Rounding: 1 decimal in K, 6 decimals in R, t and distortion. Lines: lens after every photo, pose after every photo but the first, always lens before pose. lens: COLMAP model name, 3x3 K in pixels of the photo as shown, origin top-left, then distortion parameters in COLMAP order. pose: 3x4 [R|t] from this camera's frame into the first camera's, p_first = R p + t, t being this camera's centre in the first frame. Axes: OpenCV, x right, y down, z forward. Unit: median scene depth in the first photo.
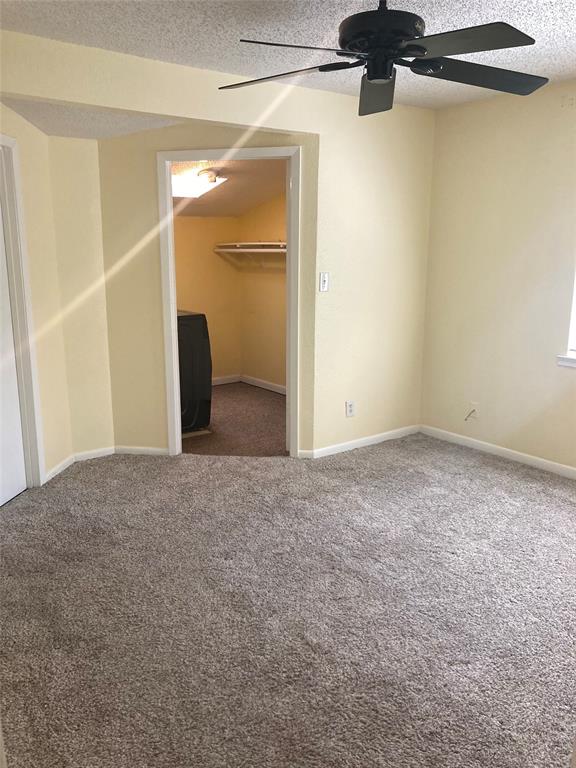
lens RADIAL K [[635.3, 0, 288.0], [0, 635.3, 384.0], [0, 0, 1]] dist [0.060784, -0.068159]
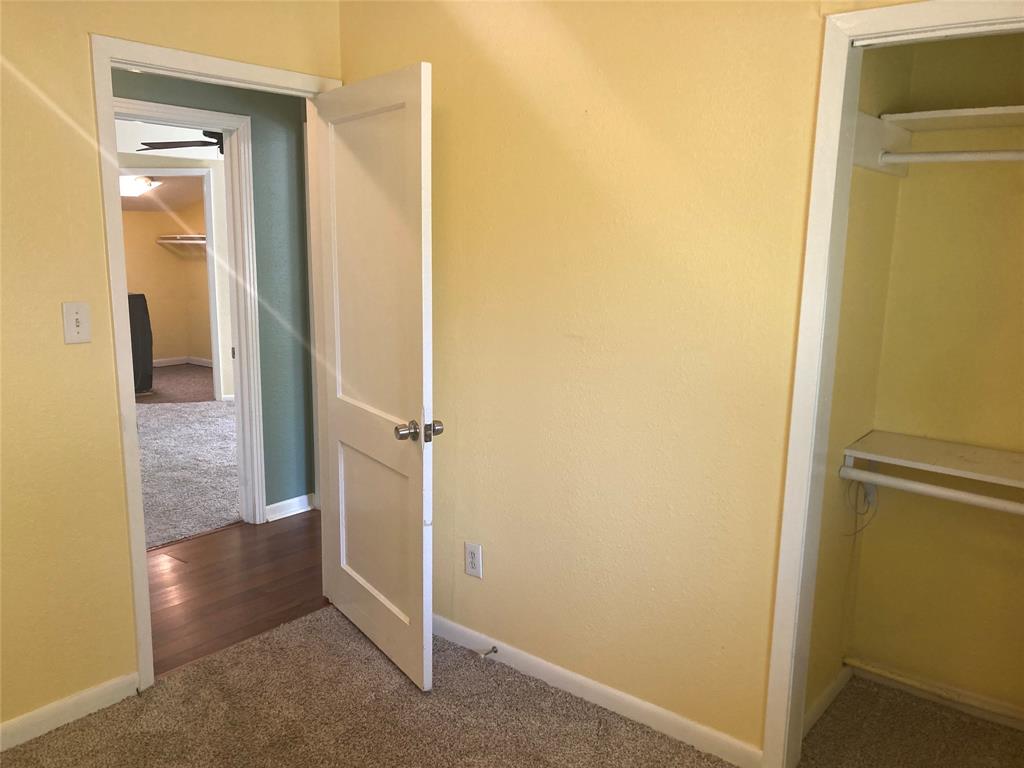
lens RADIAL K [[847.1, 0, 501.5], [0, 847.1, 395.3], [0, 0, 1]] dist [0.060784, -0.068159]
pose [[0.972247, -0.028086, 0.232263, 0.138206], [0.035100, 0.999042, -0.026119, 0.140484], [-0.231307, 0.033547, 0.972302, -0.687018]]
